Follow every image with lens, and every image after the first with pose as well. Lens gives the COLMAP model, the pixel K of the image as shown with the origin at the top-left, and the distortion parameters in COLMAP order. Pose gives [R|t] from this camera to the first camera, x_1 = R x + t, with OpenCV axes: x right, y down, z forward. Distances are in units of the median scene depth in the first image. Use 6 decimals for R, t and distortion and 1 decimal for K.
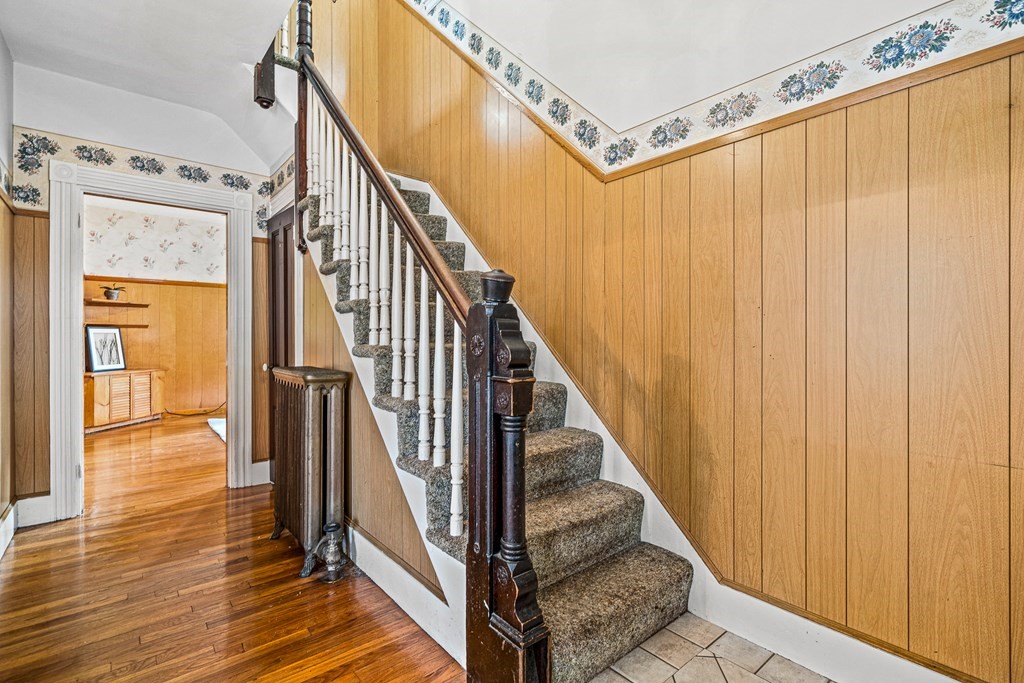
lens RADIAL K [[474.3, 0, 509.3], [0, 474.3, 337.6], [0, 0, 1]] dist [-0.000107, 0.000454]
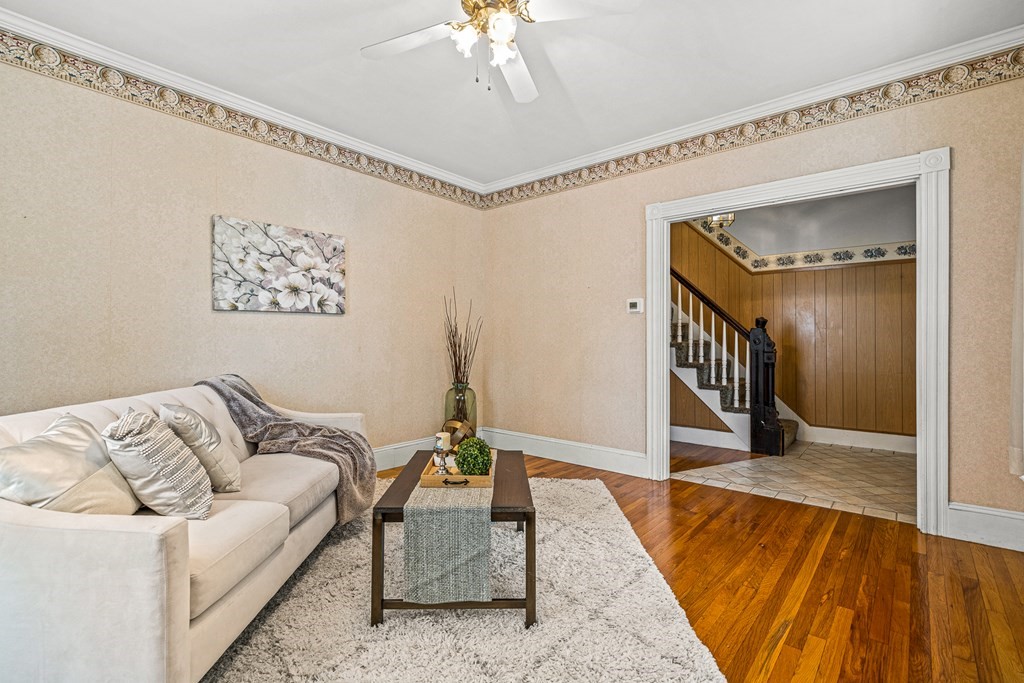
lens RADIAL K [[474.3, 0, 510.8], [0, 474.3, 333.9], [0, 0, 1]] dist [-0.000107, 0.000454]
pose [[0.983902, -0.002034, 0.178697, -2.002033], [0.003539, 0.999961, -0.008107, -0.013795], [-0.178674, 0.008609, 0.983871, -1.610360]]
